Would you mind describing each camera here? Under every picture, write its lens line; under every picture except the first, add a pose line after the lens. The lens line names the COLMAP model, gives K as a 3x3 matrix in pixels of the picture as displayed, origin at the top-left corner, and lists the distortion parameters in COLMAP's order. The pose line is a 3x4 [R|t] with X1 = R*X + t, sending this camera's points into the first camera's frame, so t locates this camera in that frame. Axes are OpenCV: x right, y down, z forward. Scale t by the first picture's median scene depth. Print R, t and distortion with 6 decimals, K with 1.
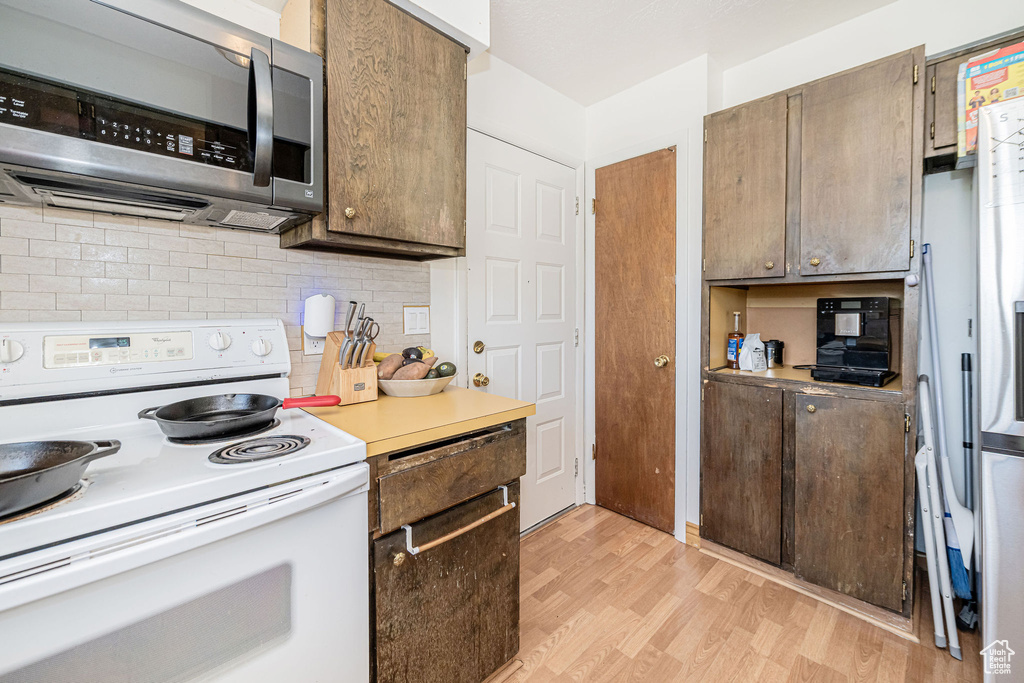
lens RADIAL K [[414.2, 0, 530.3], [0, 414.2, 317.8], [0, 0, 1]] dist [0.004442, -0.001471]
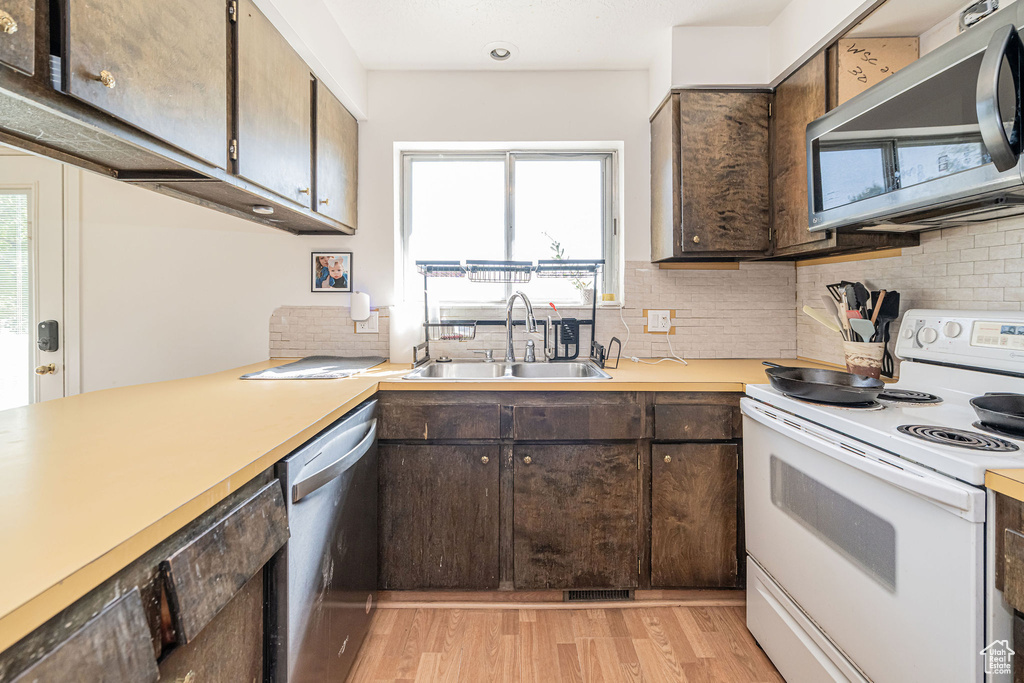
lens RADIAL K [[414.2, 0, 520.5], [0, 414.2, 302.5], [0, 0, 1]] dist [0.004442, -0.001471]
pose [[-0.708349, 0.005040, -0.705844, 0.537310], [-0.009650, 0.999812, 0.016823, -0.015953], [0.705796, 0.018728, -0.708167, 0.622346]]
